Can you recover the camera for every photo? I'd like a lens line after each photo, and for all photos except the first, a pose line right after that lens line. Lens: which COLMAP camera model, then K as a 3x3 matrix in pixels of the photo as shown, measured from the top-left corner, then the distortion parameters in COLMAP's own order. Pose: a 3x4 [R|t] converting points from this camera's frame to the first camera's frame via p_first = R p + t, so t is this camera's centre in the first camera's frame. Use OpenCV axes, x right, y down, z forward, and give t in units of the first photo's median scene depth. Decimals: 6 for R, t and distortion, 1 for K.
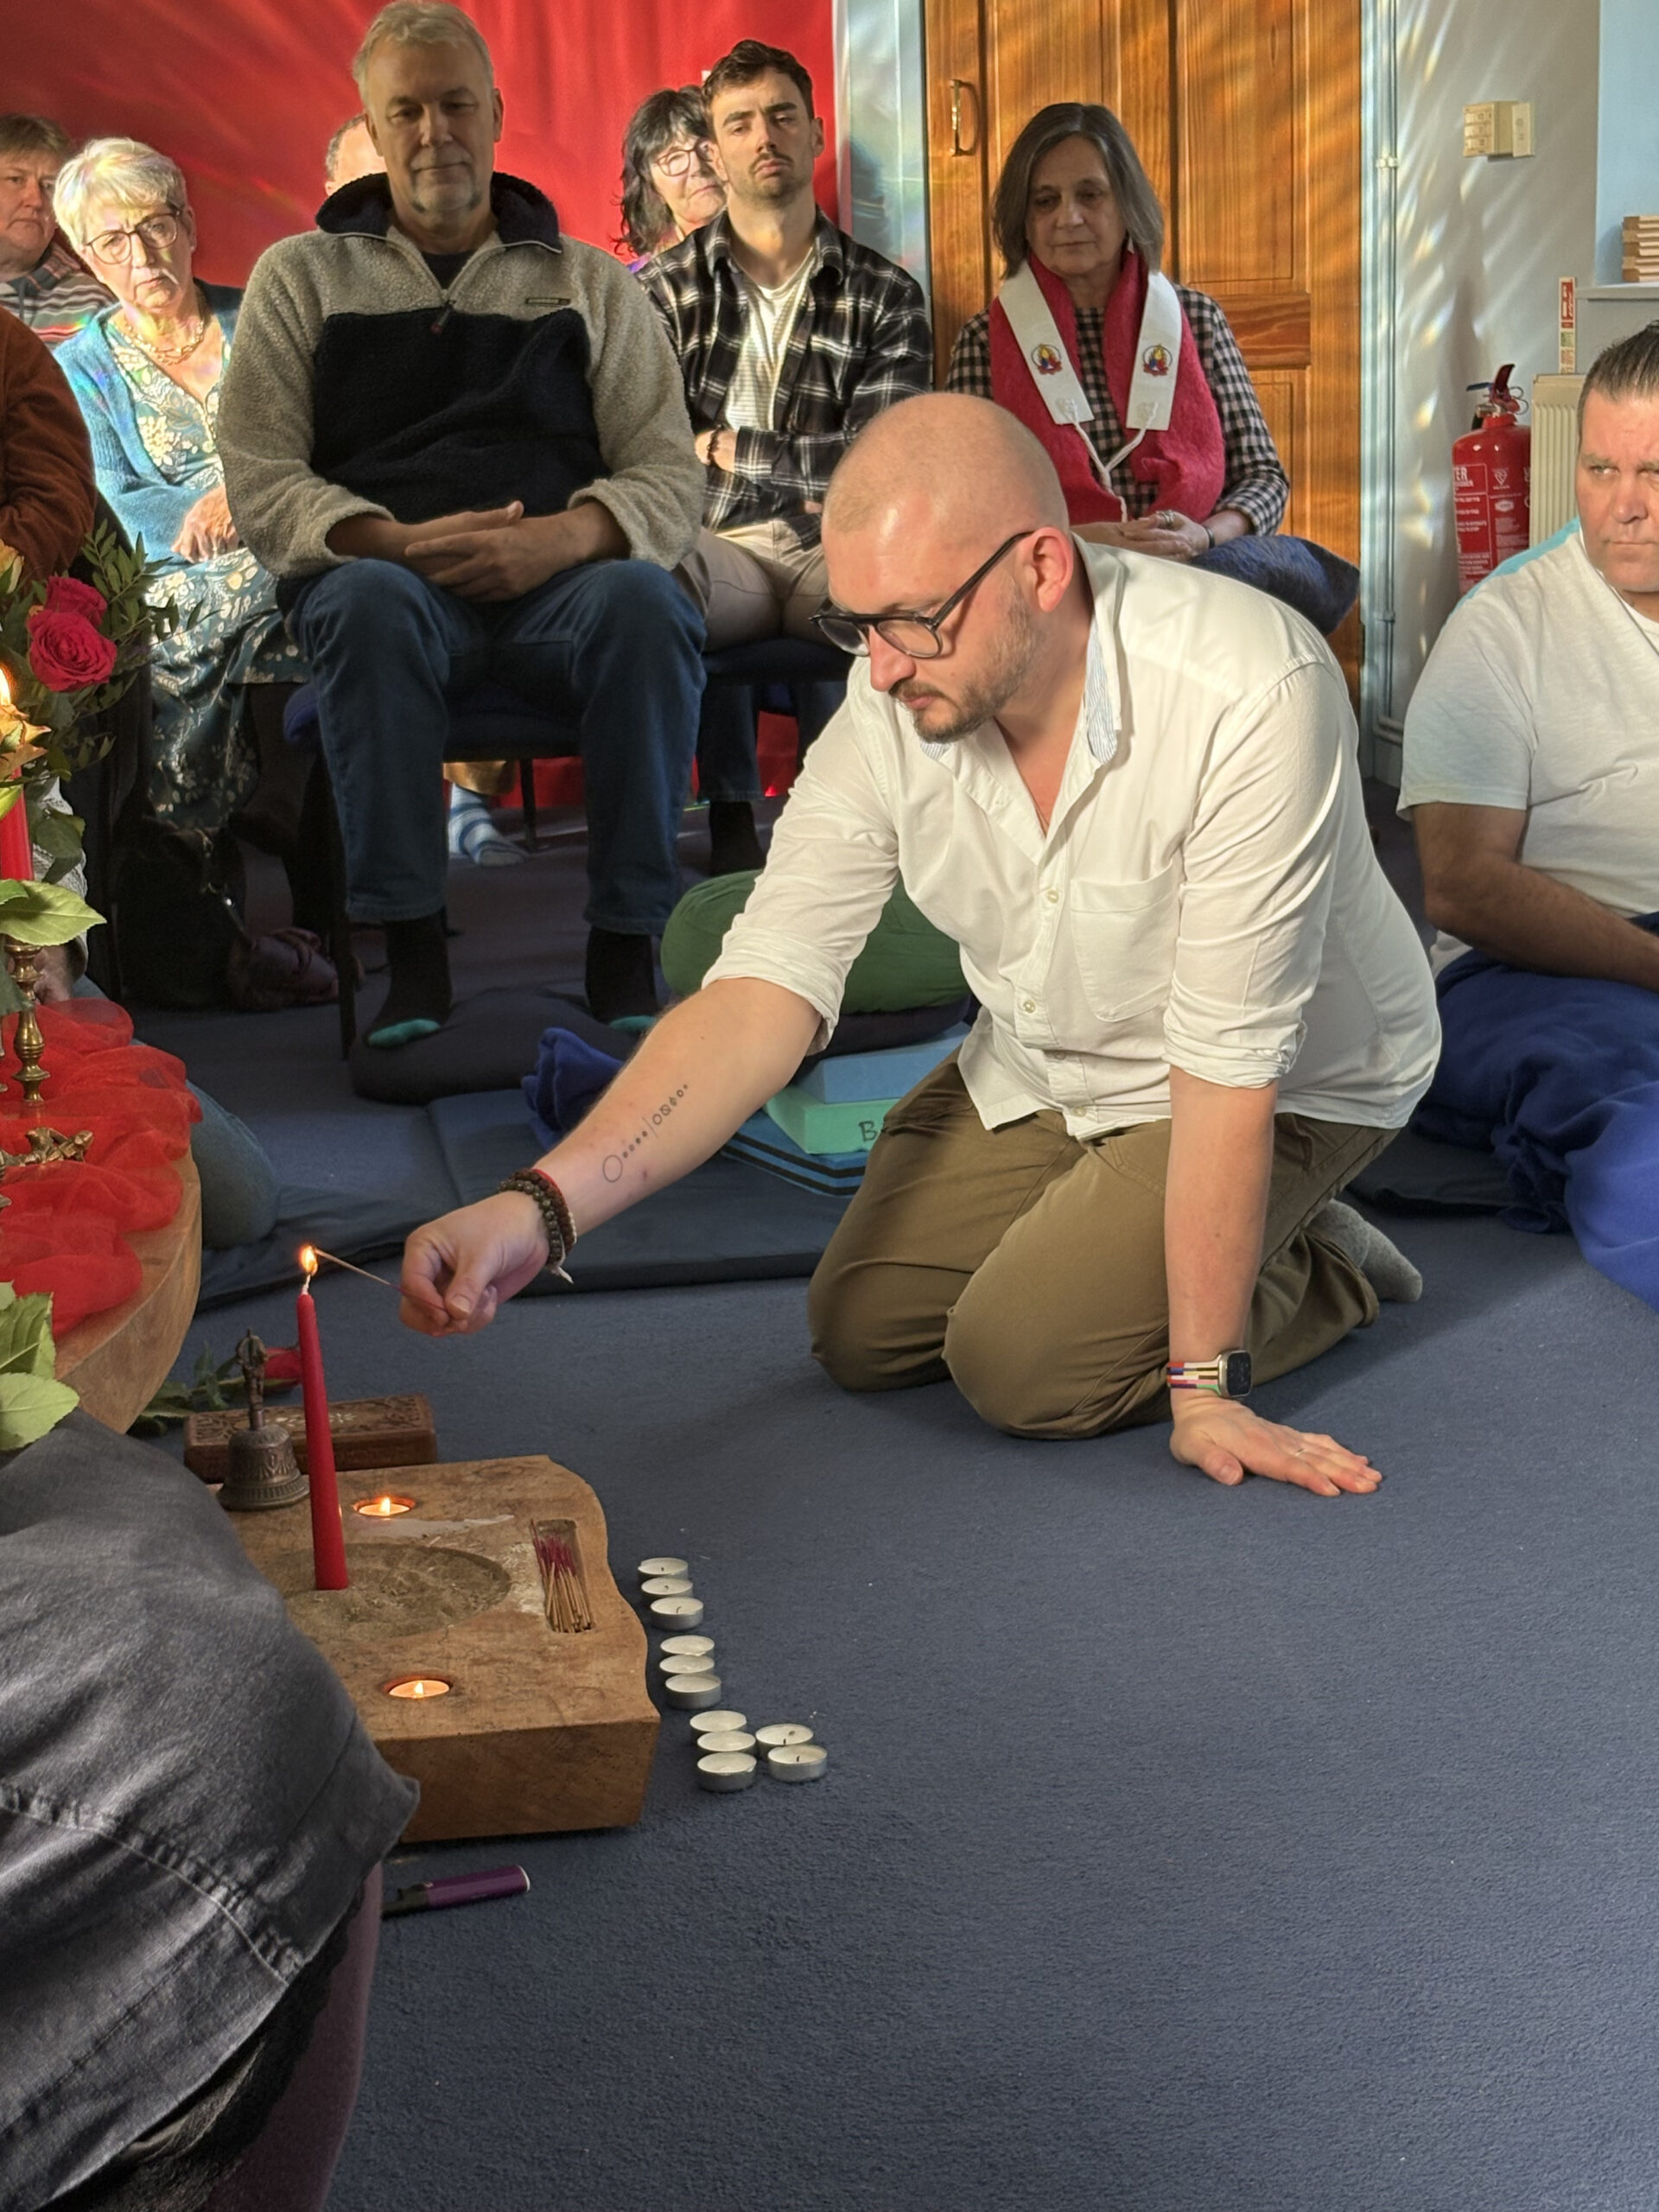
lens RADIAL K [[3675.3, 0, 829.5], [0, 3675.3, 1106.0], [0, 0, 1]] dist [0.056805, -0.038095]
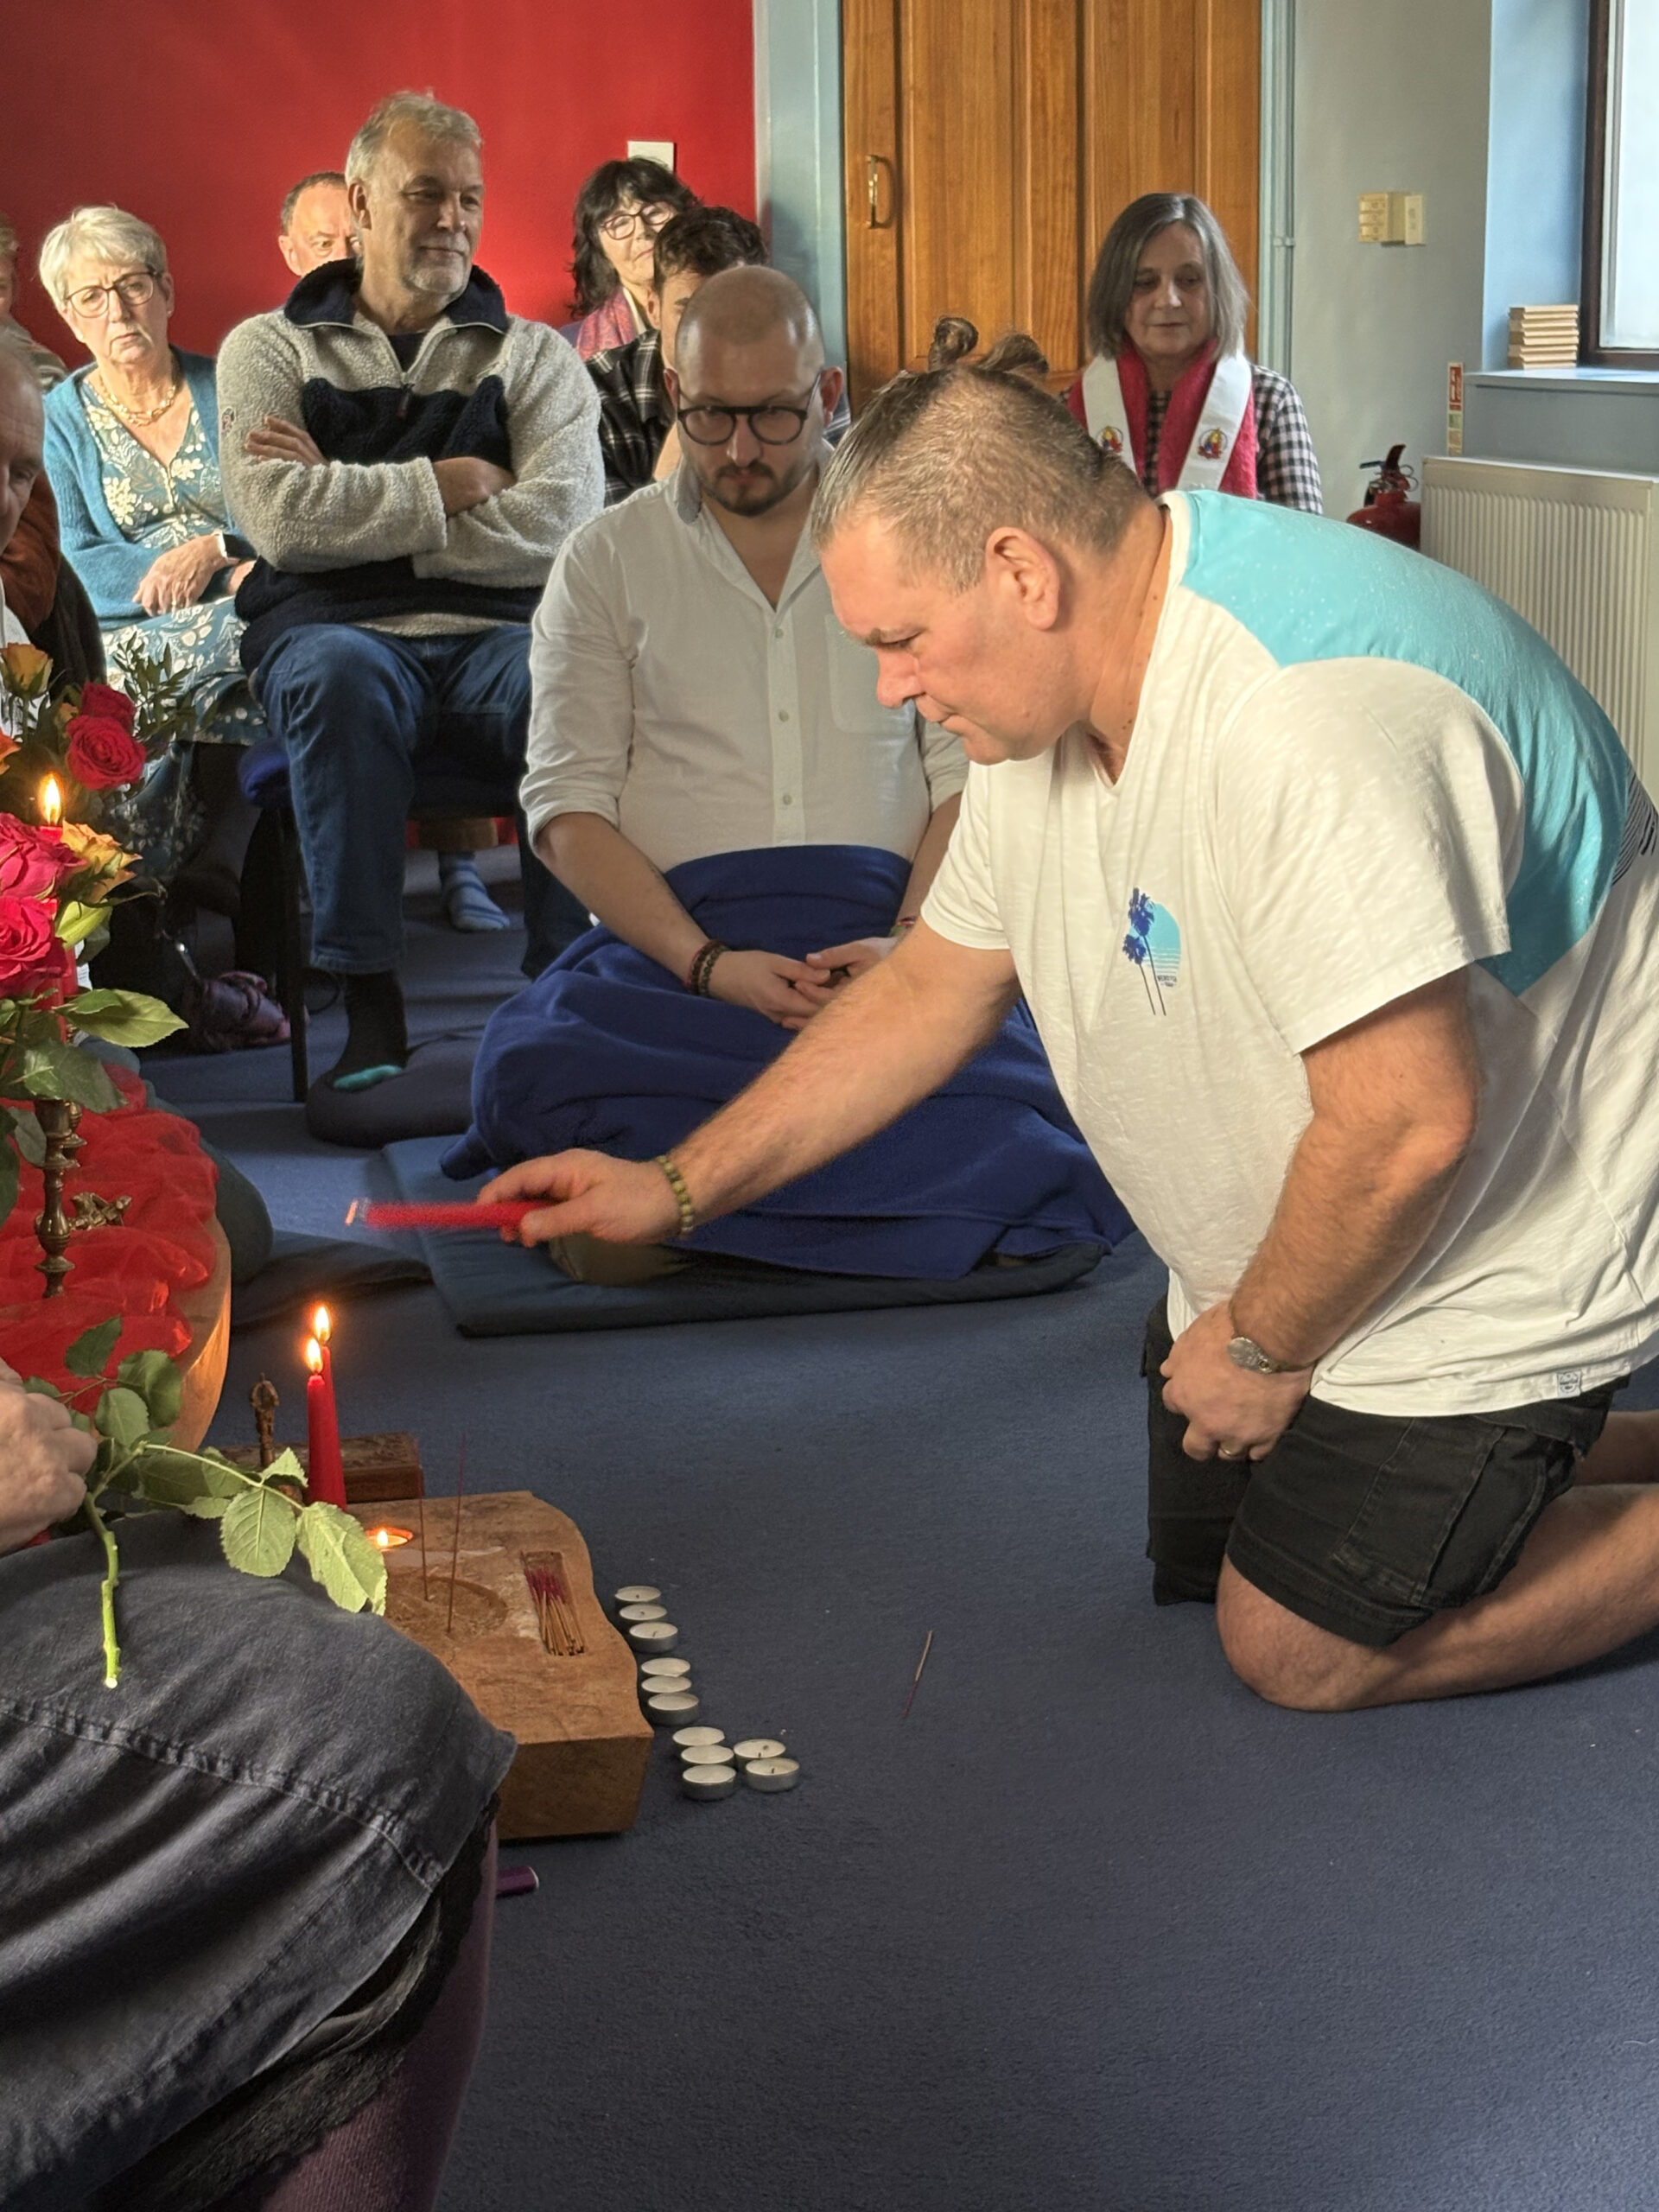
lens RADIAL K [[3675.3, 0, 829.5], [0, 3675.3, 1106.0], [0, 0, 1]] dist [0.056805, -0.038095]
pose [[0.999360, 0.010173, 0.034287, -0.027869], [-0.010084, 0.999945, -0.002781, -0.017936], [-0.034314, 0.002433, 0.999408, -0.098207]]
